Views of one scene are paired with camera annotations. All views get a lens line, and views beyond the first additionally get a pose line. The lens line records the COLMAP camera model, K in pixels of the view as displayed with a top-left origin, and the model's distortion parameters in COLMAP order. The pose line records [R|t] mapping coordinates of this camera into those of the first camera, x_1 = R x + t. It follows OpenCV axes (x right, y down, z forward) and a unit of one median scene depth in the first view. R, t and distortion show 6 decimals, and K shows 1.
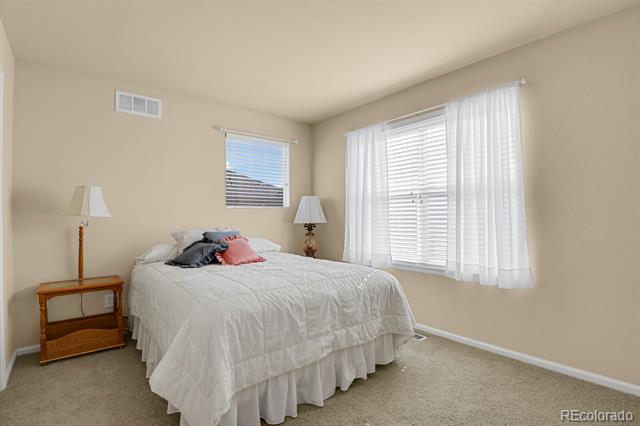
lens RADIAL K [[313.2, 0, 320.2], [0, 313.2, 214.7], [0, 0, 1]] dist [-0.022880, -0.004911]
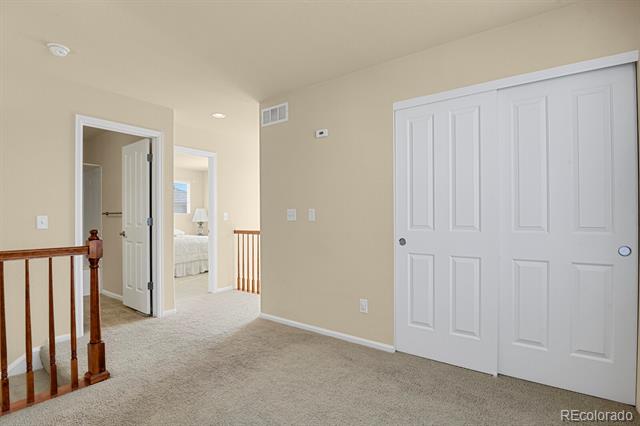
lens RADIAL K [[313.2, 0, 321.4], [0, 313.2, 215.8], [0, 0, 1]] dist [-0.022880, -0.004911]
pose [[0.968522, 0.008673, 0.248775, 0.226681], [-0.009031, 0.999959, 0.000297, -0.018892], [-0.248762, -0.002534, 0.968561, -1.185923]]
